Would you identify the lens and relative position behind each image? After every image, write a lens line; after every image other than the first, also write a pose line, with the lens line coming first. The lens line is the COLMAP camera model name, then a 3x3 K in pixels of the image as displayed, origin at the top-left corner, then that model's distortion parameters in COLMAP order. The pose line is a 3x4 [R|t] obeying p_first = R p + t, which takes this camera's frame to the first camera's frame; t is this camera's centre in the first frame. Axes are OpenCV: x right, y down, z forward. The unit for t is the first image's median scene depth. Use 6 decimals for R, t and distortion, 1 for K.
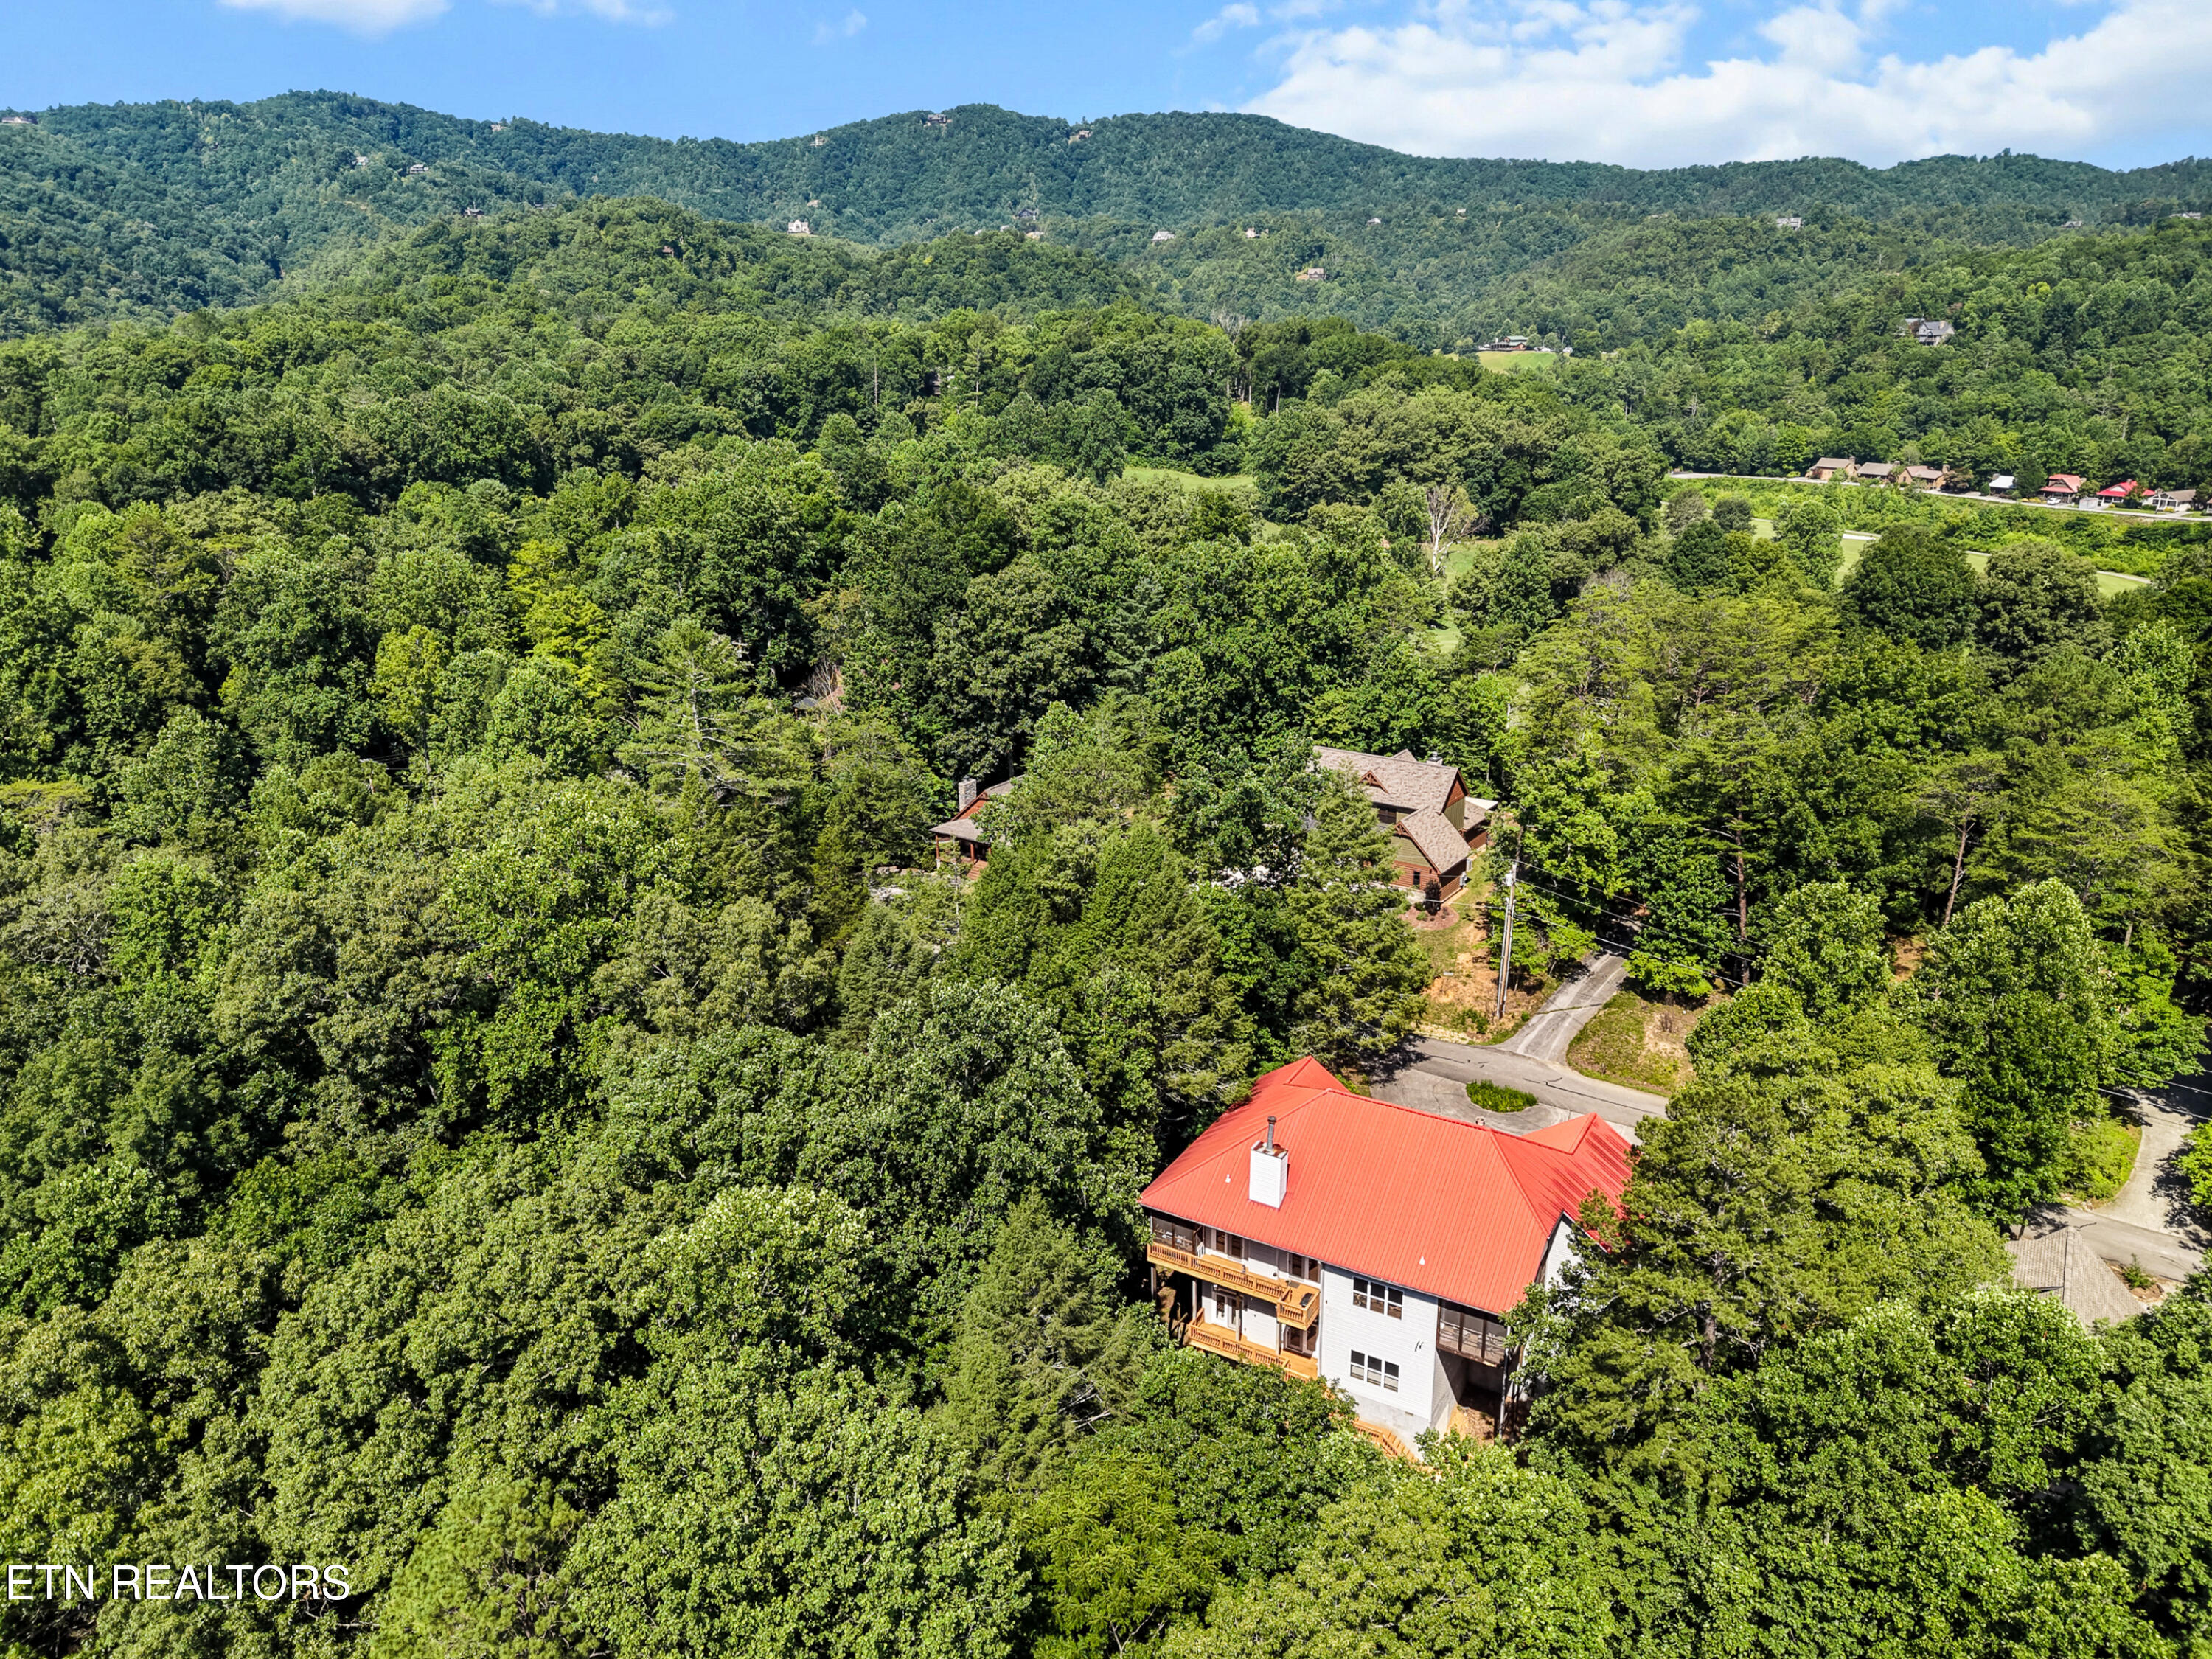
lens RADIAL K [[1526.3, 0, 1090.9], [0, 1526.3, 824.7], [0, 0, 1]] dist [0.047696, -0.045836]
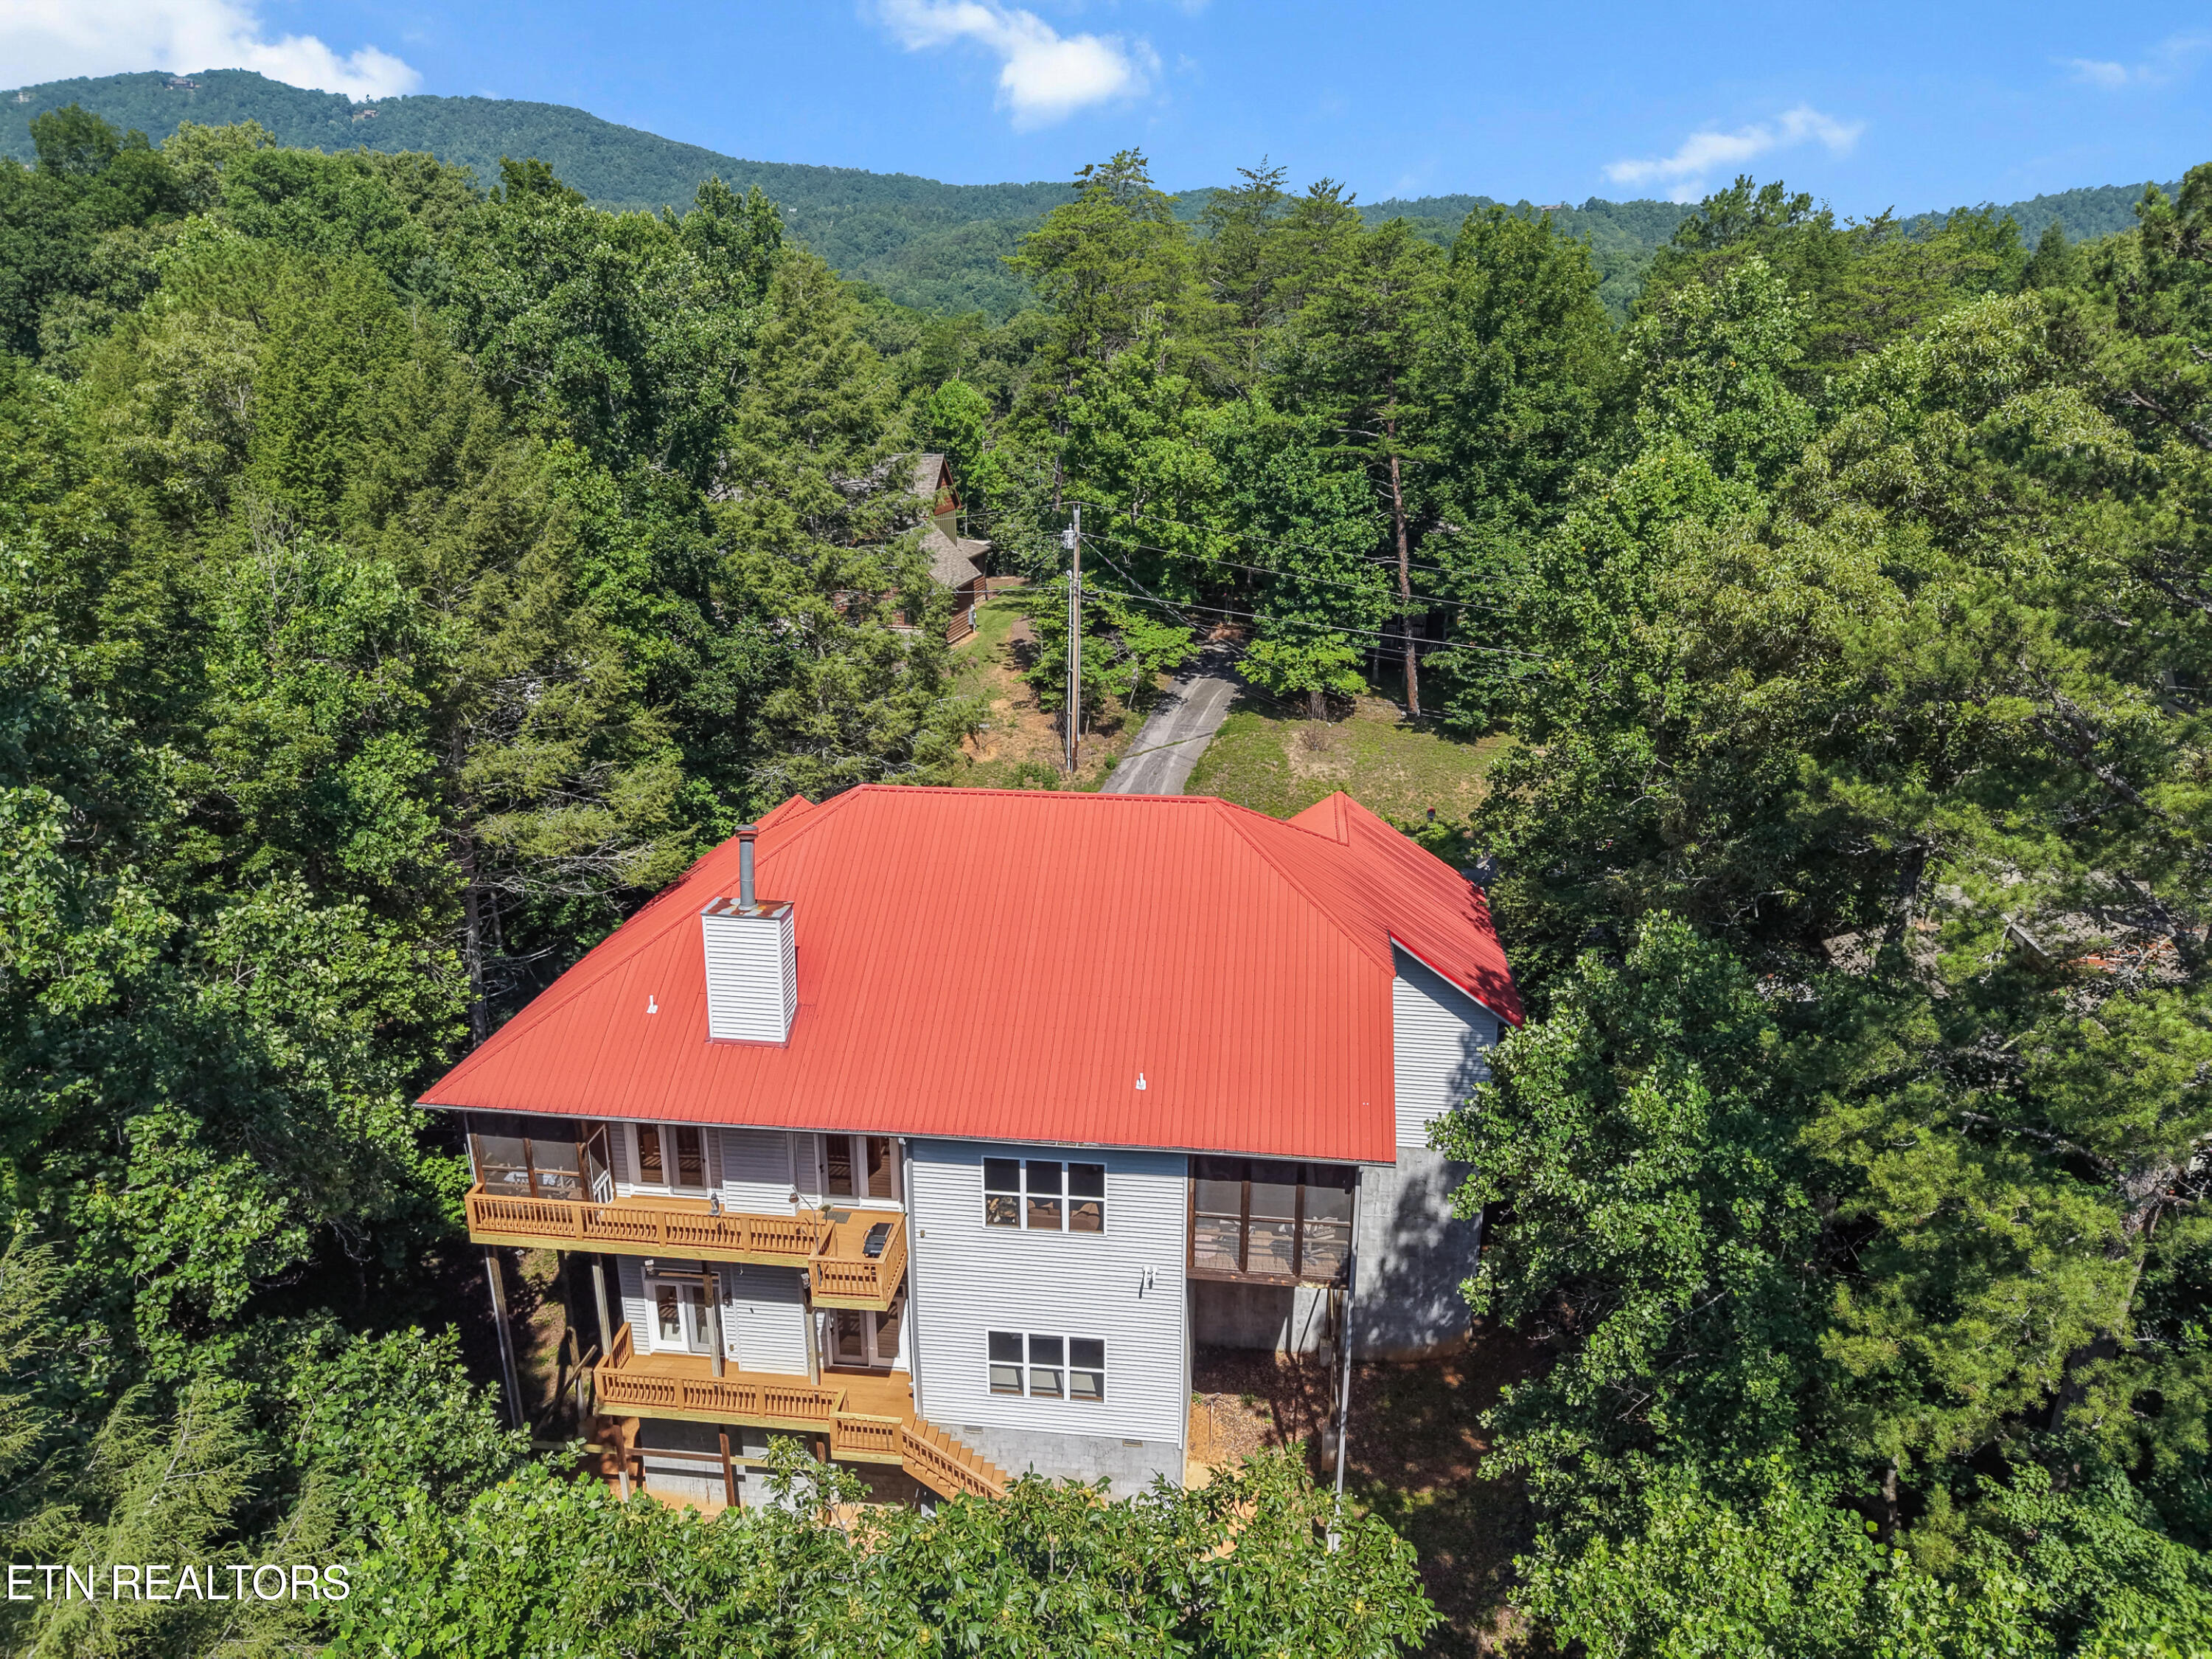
lens RADIAL K [[1526.3, 0, 1116.7], [0, 1526.3, 823.2], [0, 0, 1]] dist [0.047696, -0.045836]
pose [[0.915010, -0.109652, 0.388245, 0.047077], [0.109493, 0.993730, 0.022607, 0.181841], [-0.388290, 0.021825, 0.921279, 0.548659]]
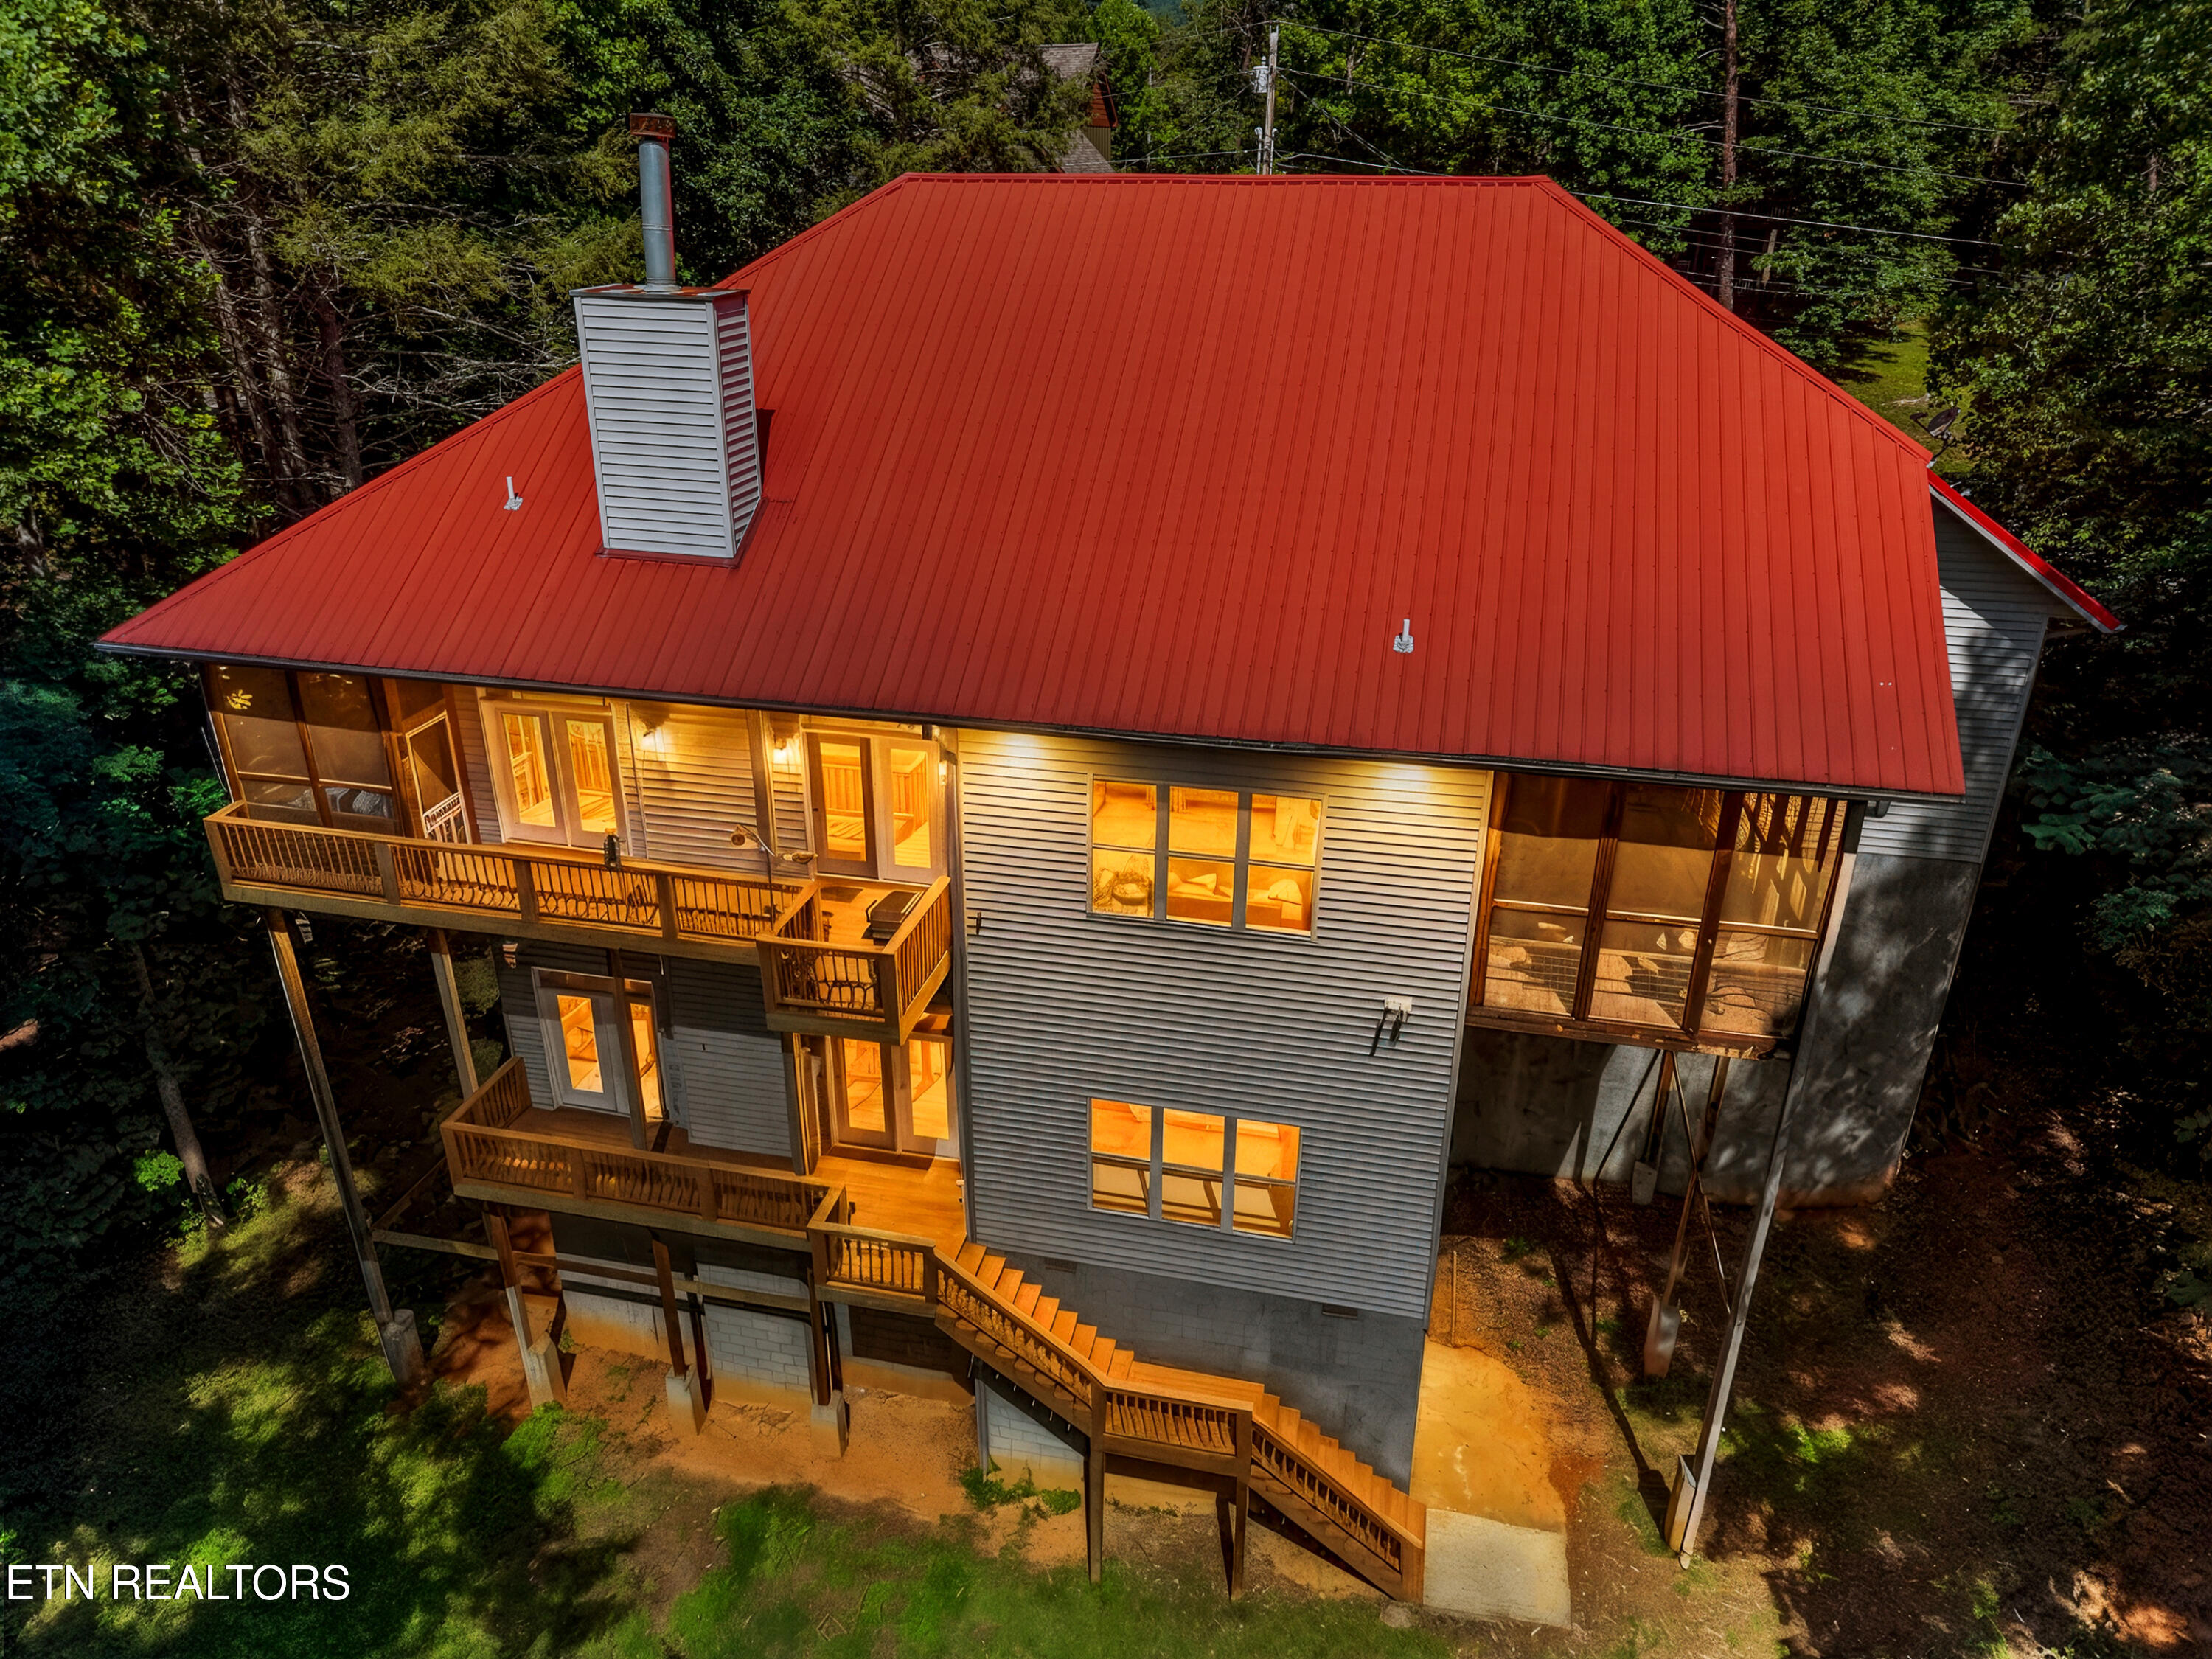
lens RADIAL K [[1526.3, 0, 1095.7], [0, 1526.3, 830.5], [0, 0, 1]] dist [0.047696, -0.045836]
pose [[0.956572, -0.111438, 0.269355, 0.102903], [0.079774, 0.988843, 0.125798, 0.252705], [-0.280369, -0.098848, 0.954789, 0.726288]]
